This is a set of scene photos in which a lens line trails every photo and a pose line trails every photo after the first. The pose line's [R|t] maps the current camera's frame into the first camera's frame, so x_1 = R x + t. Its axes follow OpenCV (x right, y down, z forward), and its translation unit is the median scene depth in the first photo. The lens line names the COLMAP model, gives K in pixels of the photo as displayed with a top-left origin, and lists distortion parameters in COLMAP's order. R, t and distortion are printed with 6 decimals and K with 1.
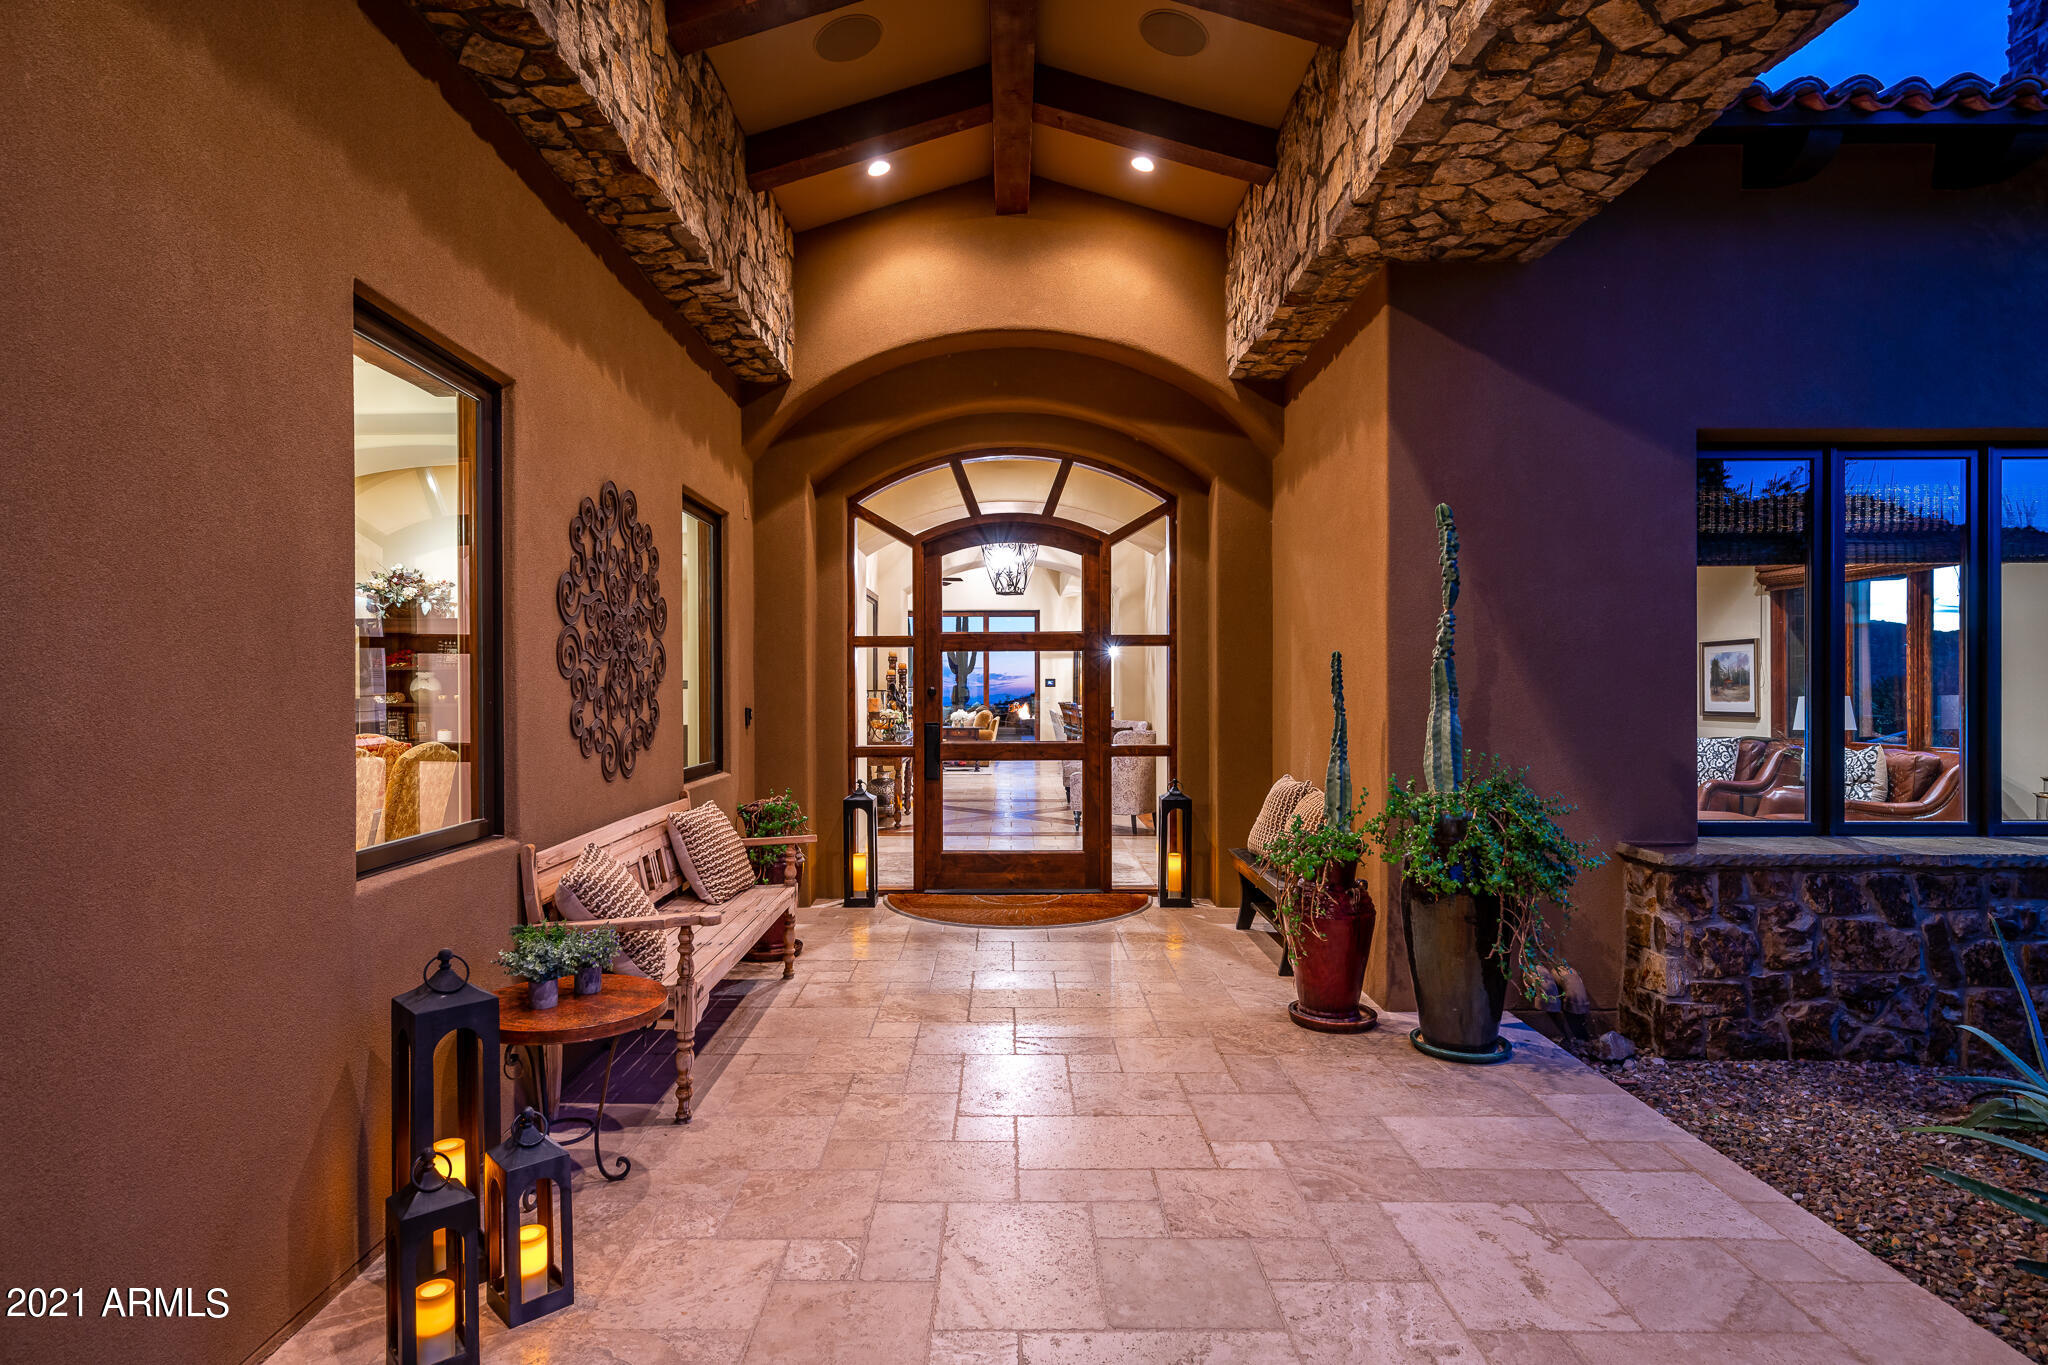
lens RADIAL K [[1067.5, 0, 1024.0], [0, 1067.5, 682.5], [0, 0, 1]] dist [0.001058, 0.000094]
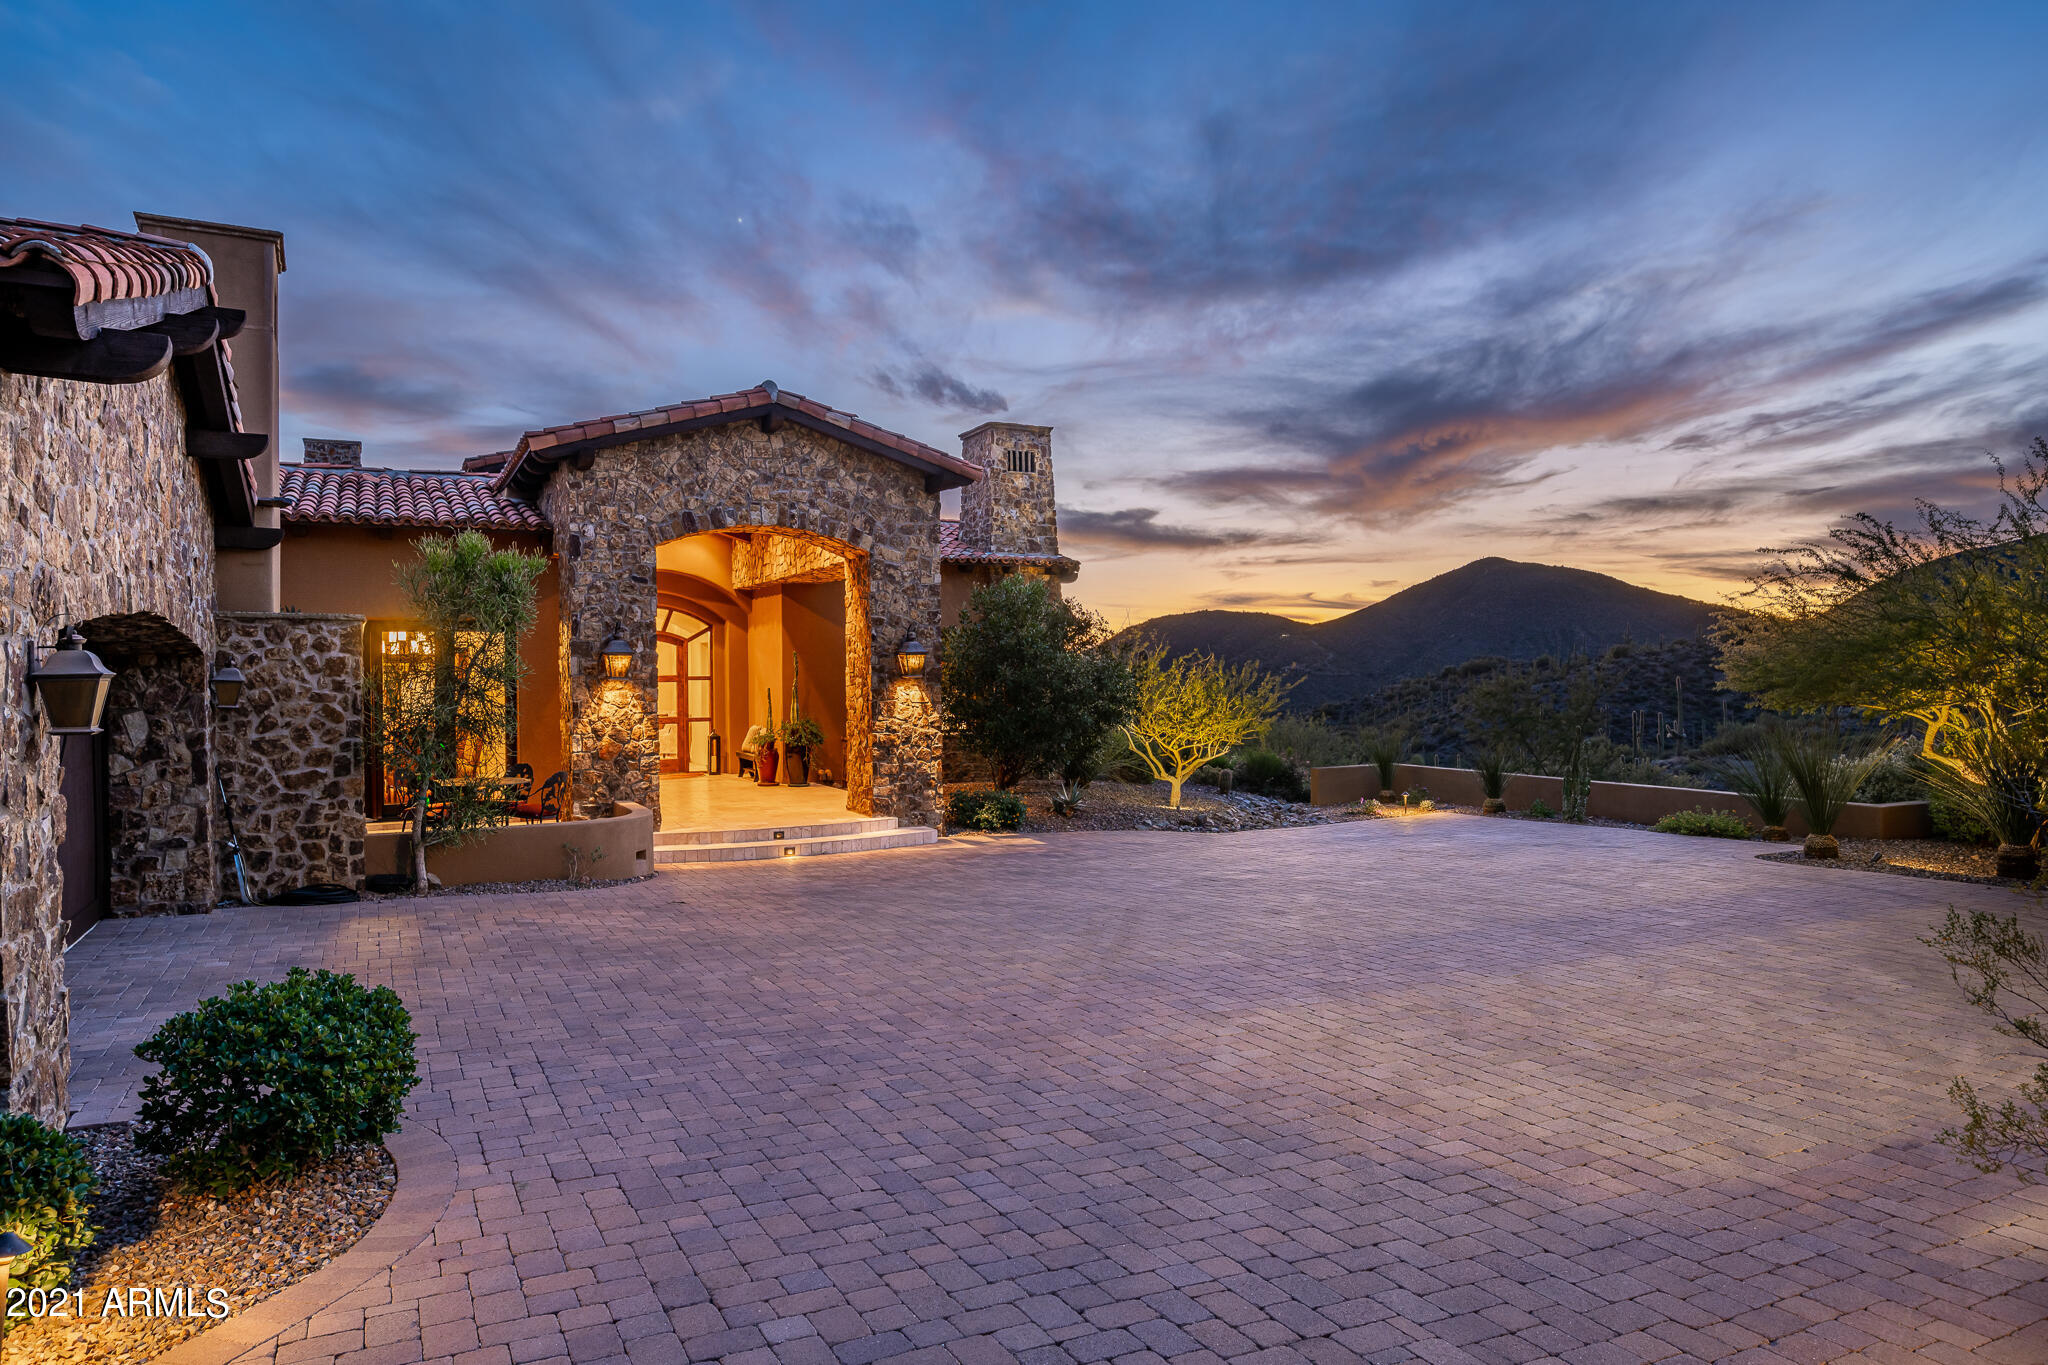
lens RADIAL K [[1283.7, 0, 1049.2], [0, 1283.7, 676.6], [0, 0, 1]] dist [-0.000281, 0.001385]
pose [[0.885122, -0.007819, 0.465293, -0.684430], [0.006466, 0.999969, 0.004503, -0.059922], [-0.465313, -0.000977, 0.885146, -2.528048]]
